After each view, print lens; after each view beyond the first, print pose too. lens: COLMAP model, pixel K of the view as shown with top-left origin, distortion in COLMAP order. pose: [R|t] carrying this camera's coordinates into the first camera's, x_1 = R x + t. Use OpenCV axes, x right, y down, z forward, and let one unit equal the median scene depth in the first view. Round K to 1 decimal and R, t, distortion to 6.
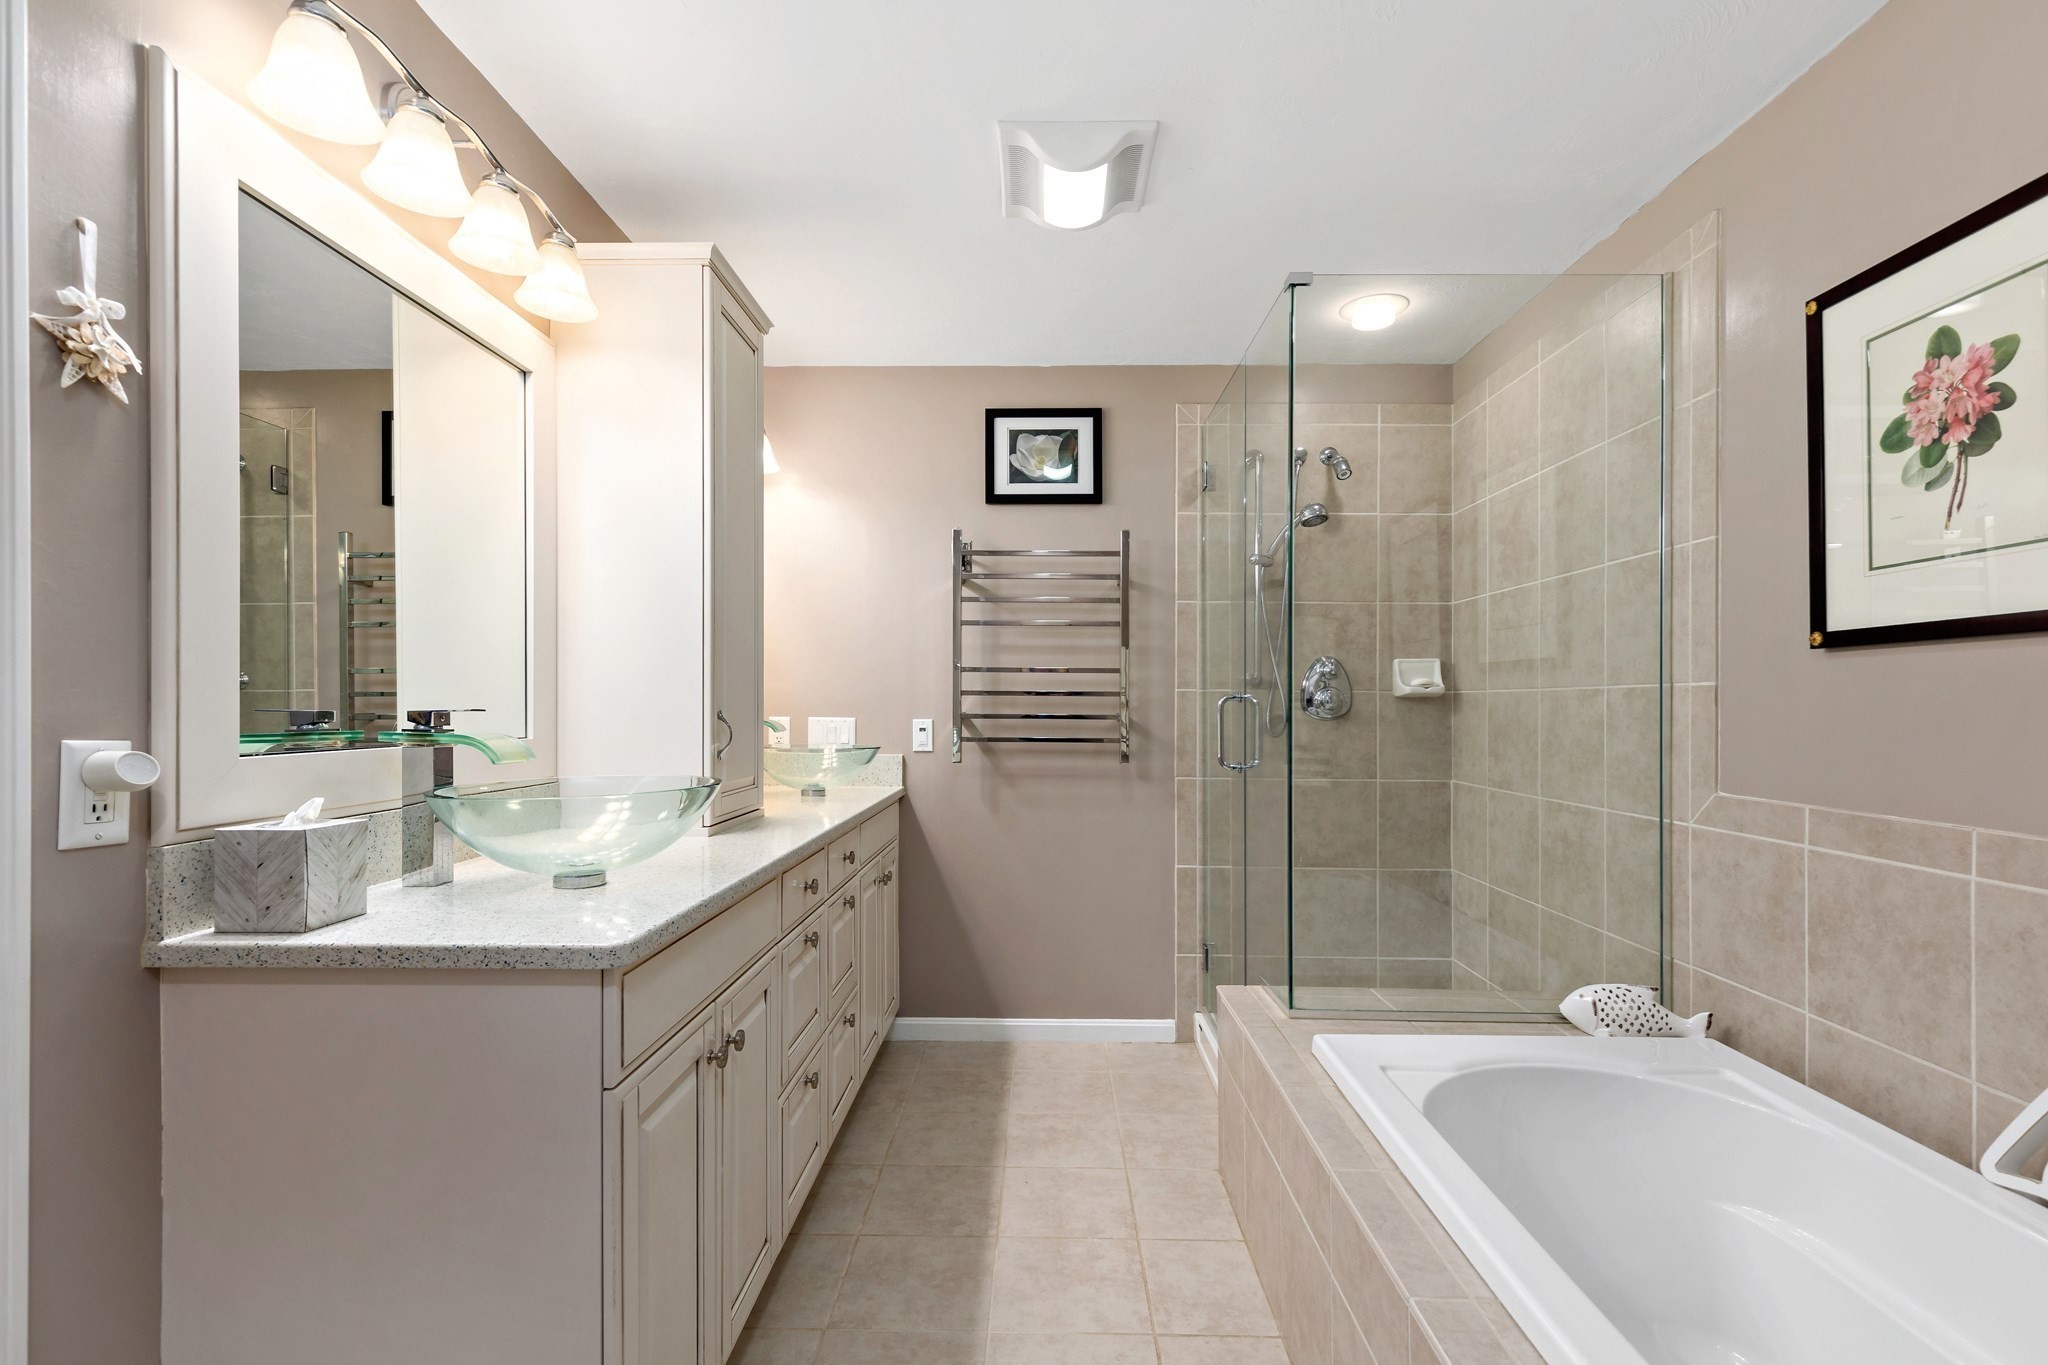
lens RADIAL K [[925.8, 0, 1031.3], [0, 925.8, 696.2], [0, 0, 1]] dist [0.006496, -0.002015]
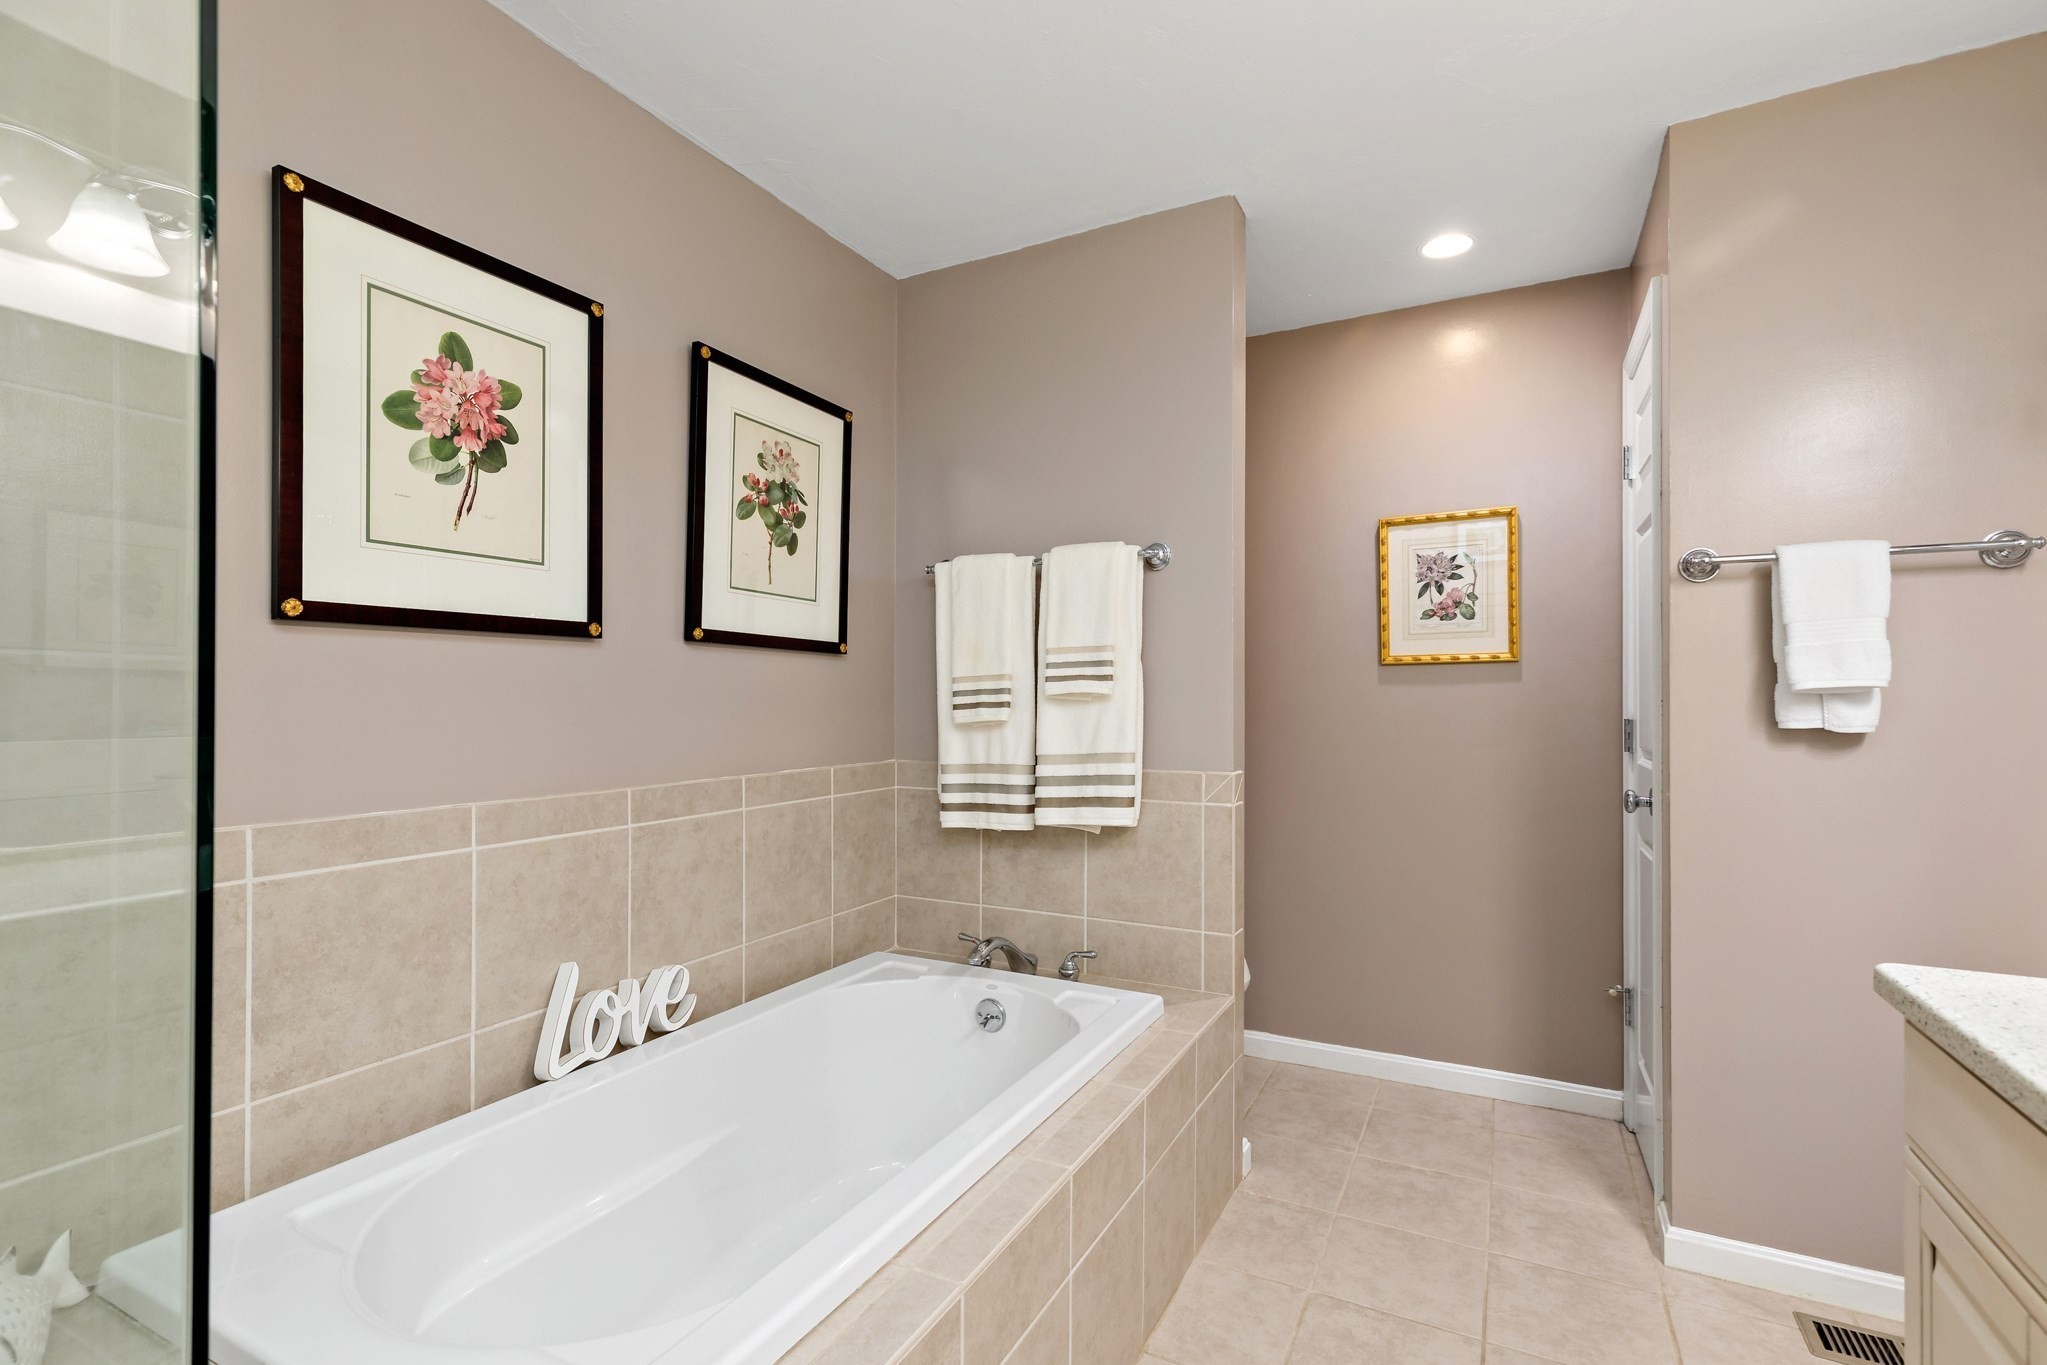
lens RADIAL K [[925.4, 0, 1039.3], [0, 925.4, 698.4], [0, 0, 1]] dist [0.006496, -0.002015]
pose [[-0.899019, 0.002068, 0.437905, -0.068013], [-0.002286, 0.999953, -0.009415, 0.022424], [-0.437904, -0.009465, -0.898972, 1.496625]]
